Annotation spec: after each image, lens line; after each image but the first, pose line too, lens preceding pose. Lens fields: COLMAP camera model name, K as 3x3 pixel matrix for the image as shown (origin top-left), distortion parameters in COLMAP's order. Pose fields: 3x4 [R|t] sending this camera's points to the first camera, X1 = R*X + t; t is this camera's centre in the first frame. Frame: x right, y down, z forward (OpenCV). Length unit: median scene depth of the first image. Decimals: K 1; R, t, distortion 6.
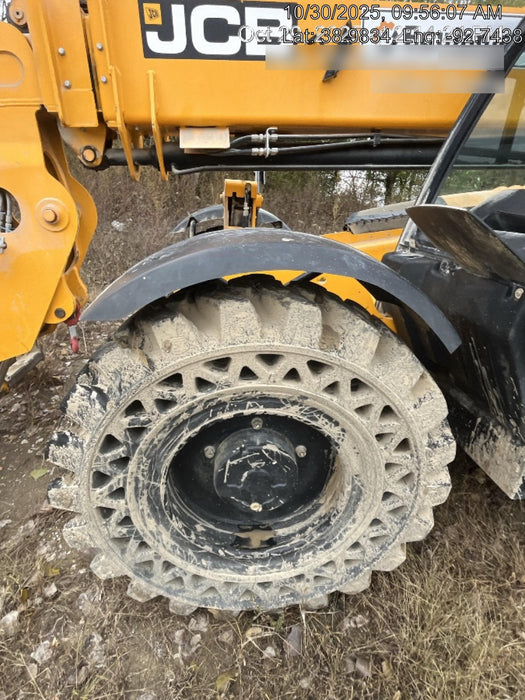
lens RADIAL K [[374.5, 0, 258.4], [0, 374.5, 350.7], [0, 0, 1]] dist [-0.009265, 0.001318]
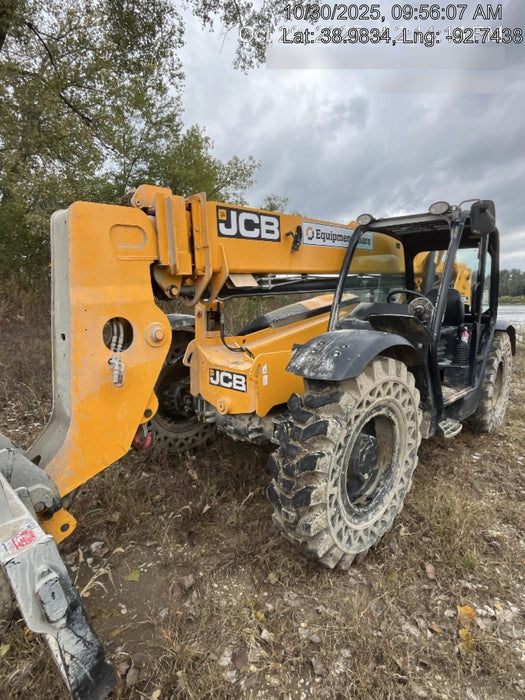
lens RADIAL K [[374.5, 0, 258.9], [0, 374.5, 347.5], [0, 0, 1]] dist [-0.009265, 0.001318]
pose [[0.773010, -0.119546, 0.623028, -1.242917], [0.264012, 0.953620, -0.144588, -0.043276], [-0.576847, 0.276255, 0.768720, -0.222327]]
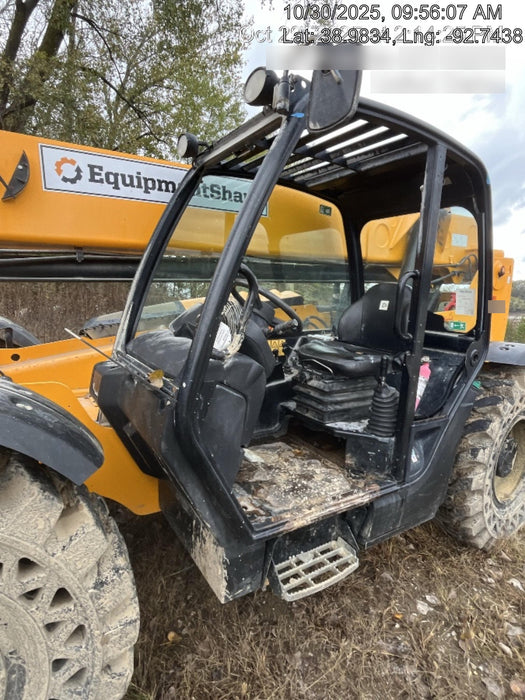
lens RADIAL K [[374.5, 0, 258.1], [0, 374.5, 350.0], [0, 0, 1]] dist [-0.009265, 0.001318]
pose [[0.893635, -0.067770, 0.443647, 0.331286], [0.166064, 0.968302, -0.186587, -0.045381], [-0.416940, 0.240414, 0.876563, -0.056484]]
